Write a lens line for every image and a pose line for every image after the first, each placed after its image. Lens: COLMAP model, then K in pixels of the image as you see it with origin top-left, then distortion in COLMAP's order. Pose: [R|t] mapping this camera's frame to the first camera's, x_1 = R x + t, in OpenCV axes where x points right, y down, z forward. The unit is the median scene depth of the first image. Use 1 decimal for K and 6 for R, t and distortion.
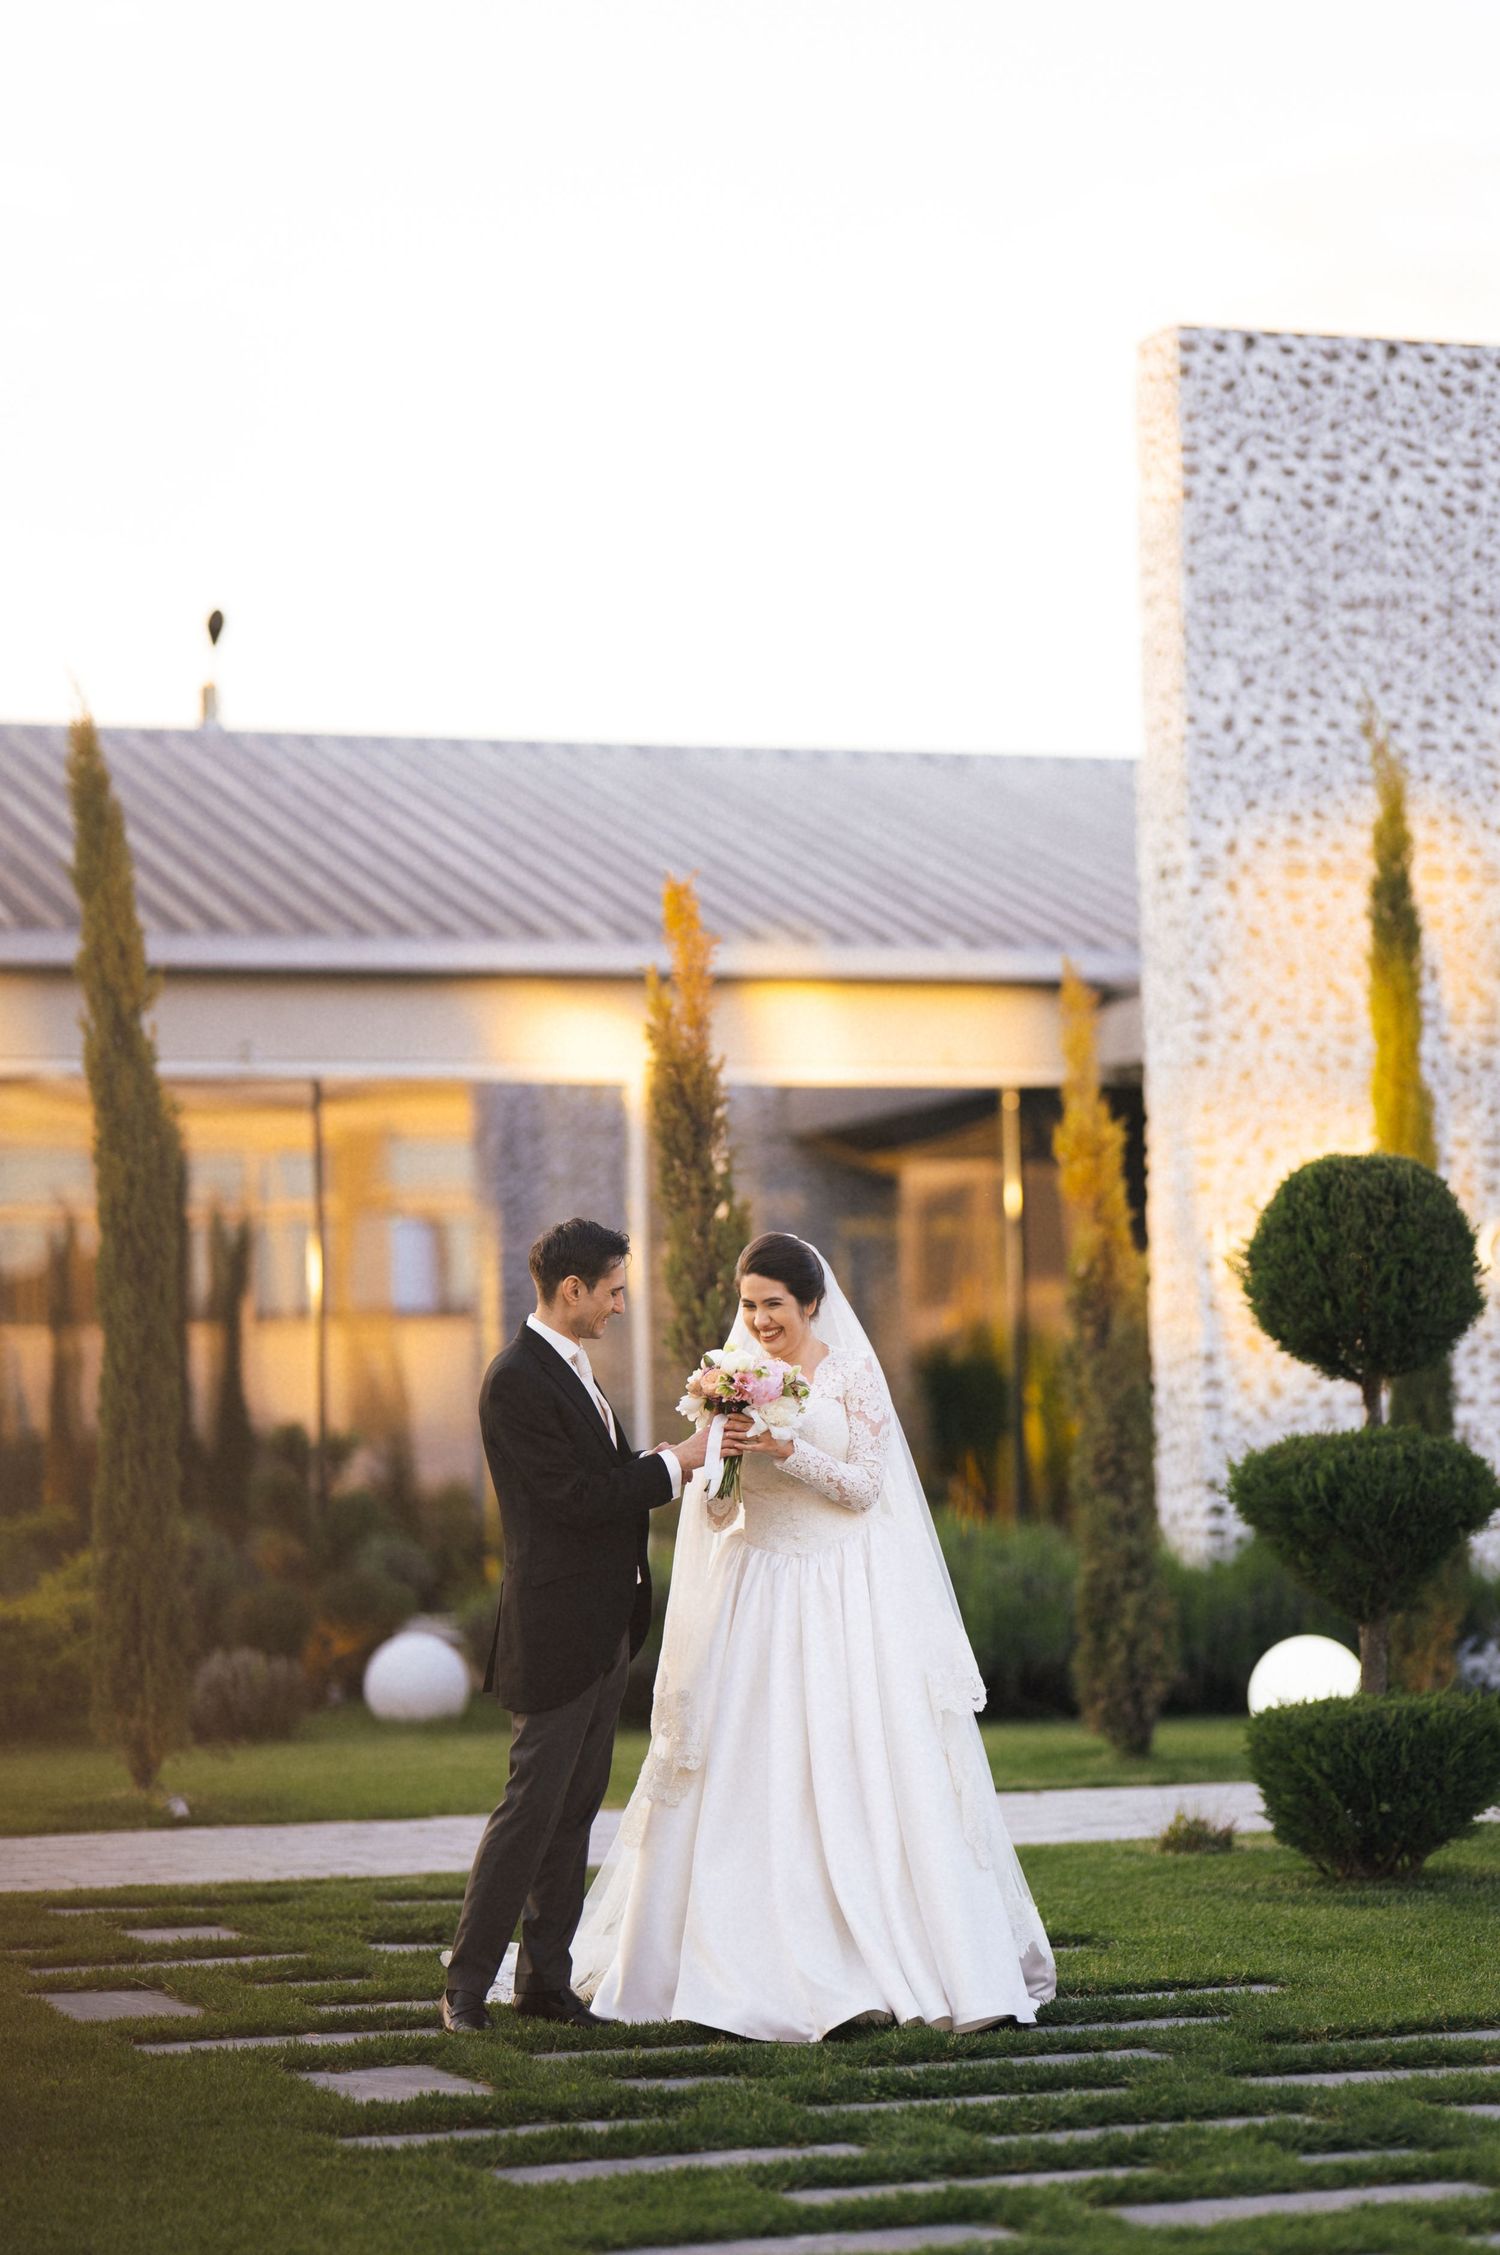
lens RADIAL K [[5505.8, 0, 750.0], [0, 5505.8, 1127.5], [0, 0, 1]] dist [-0.020631, 0.185566]
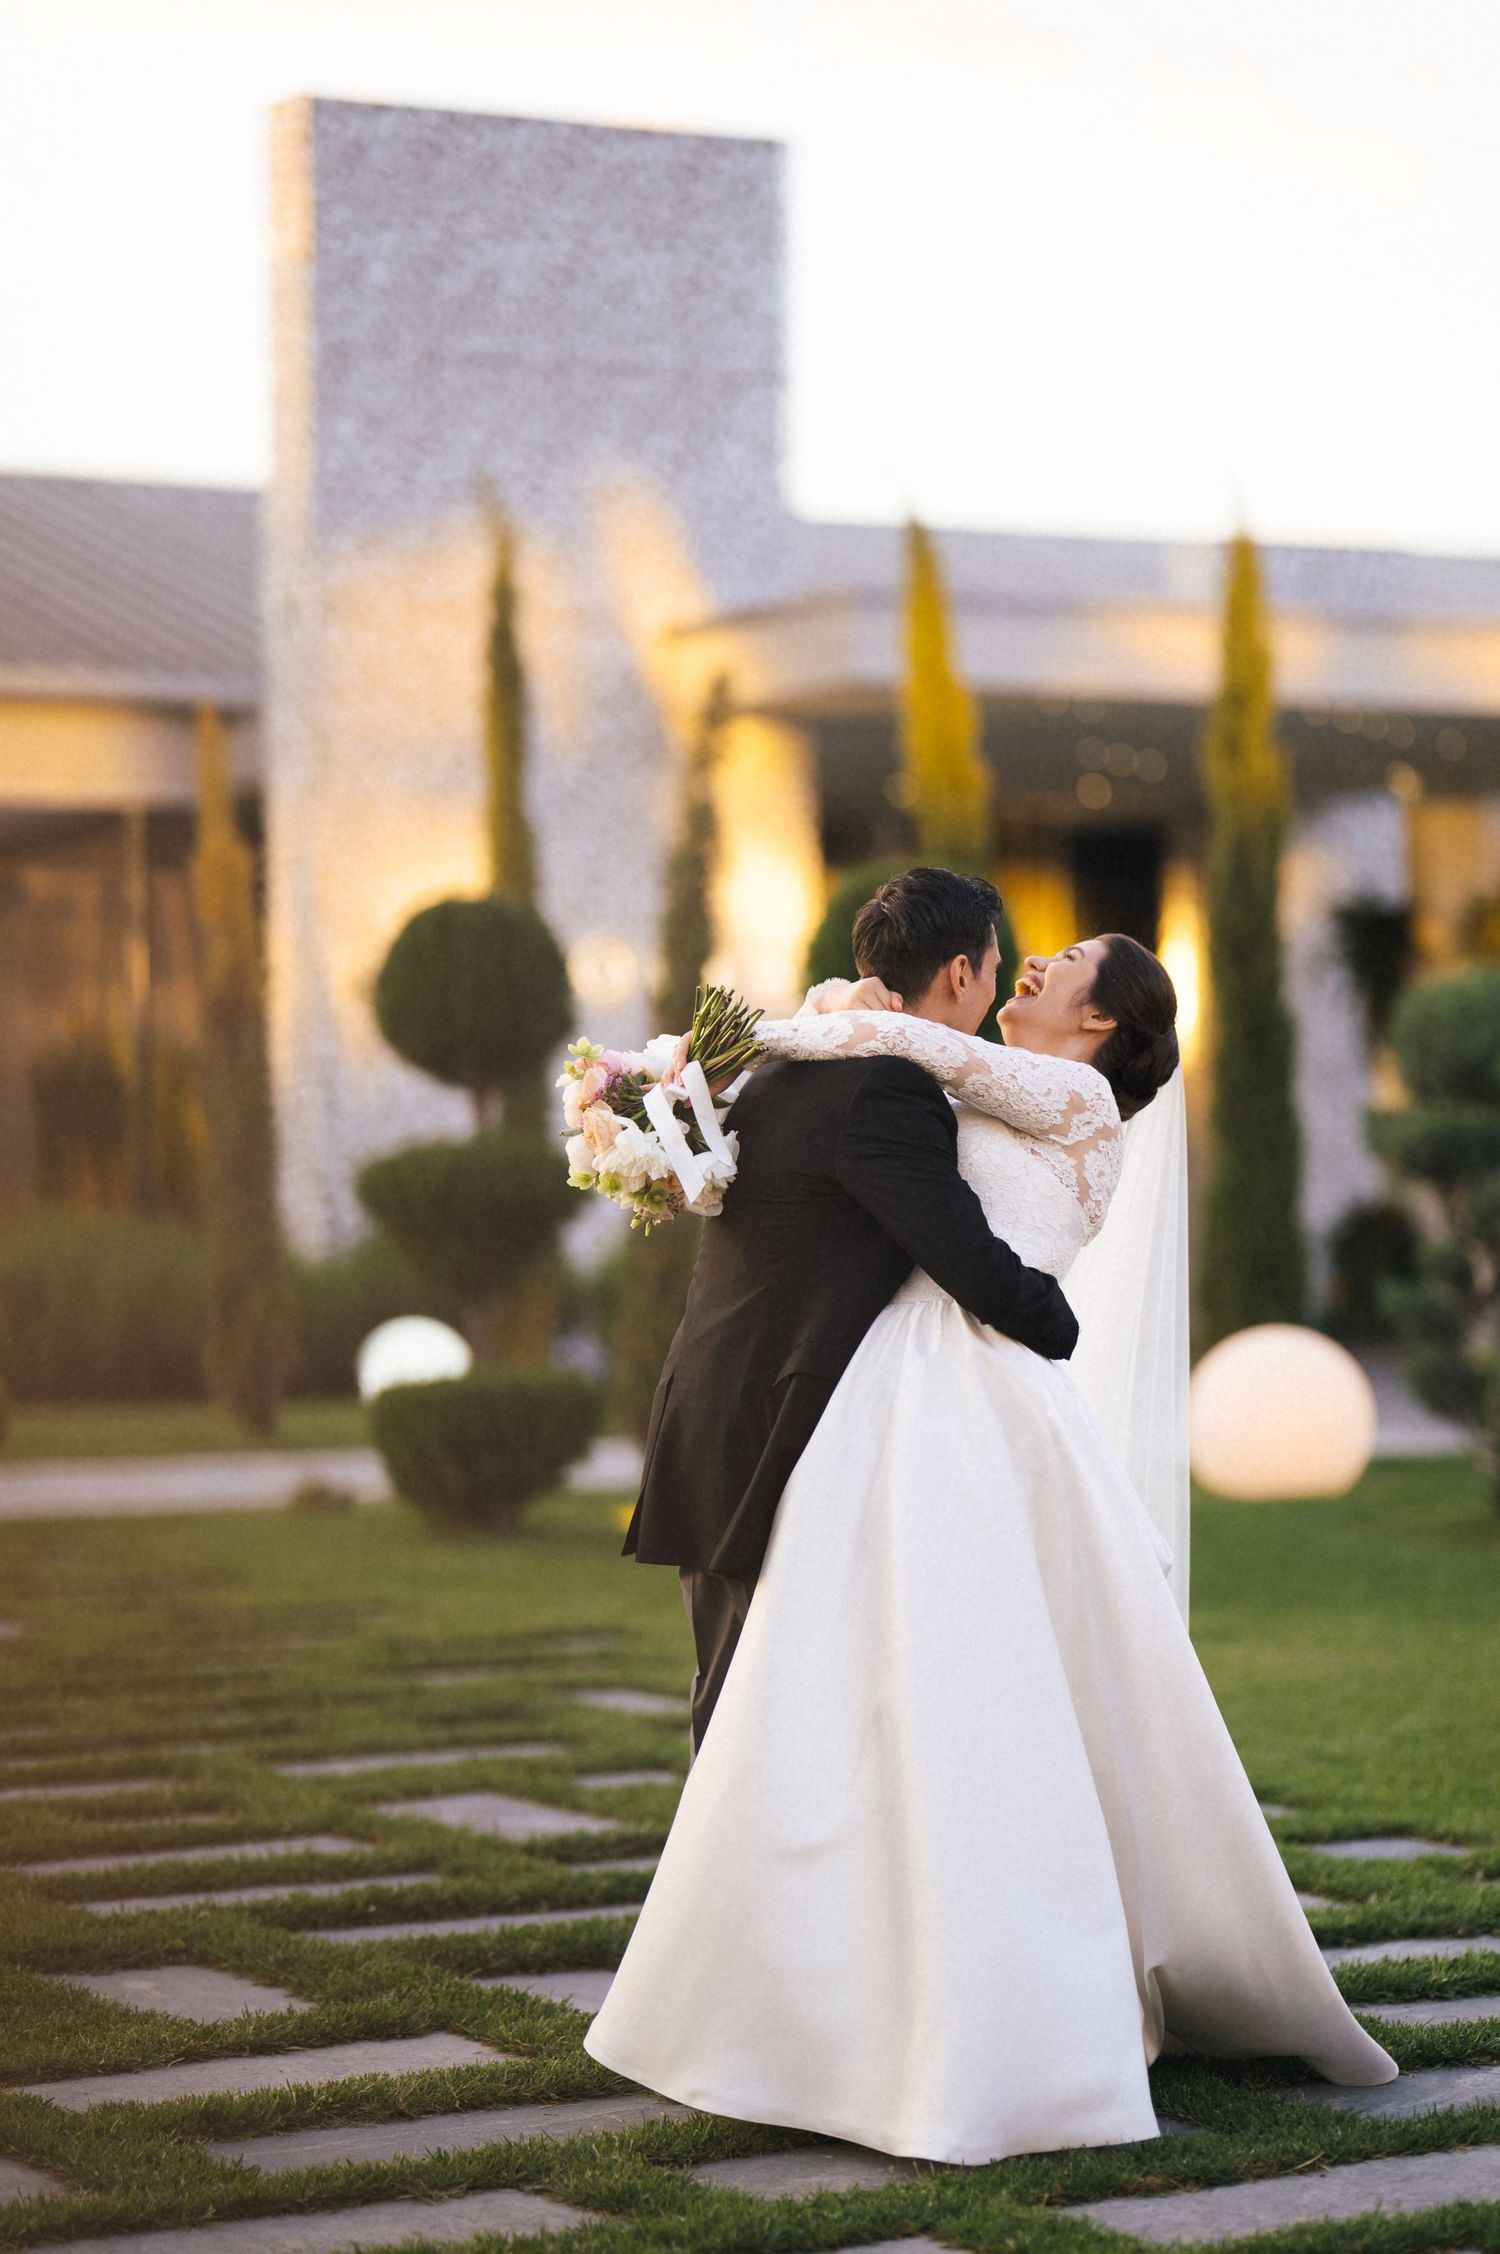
lens RADIAL K [[5617.0, 0, 750.0], [0, 5617.0, 1127.0], [0, 0, 1]] dist [-0.039861, 0.144481]
pose [[0.987022, 0.004467, 0.160521, -0.013751], [-0.013022, 0.998547, 0.052285, -0.006285], [-0.160054, -0.053697, 0.985647, -0.115540]]
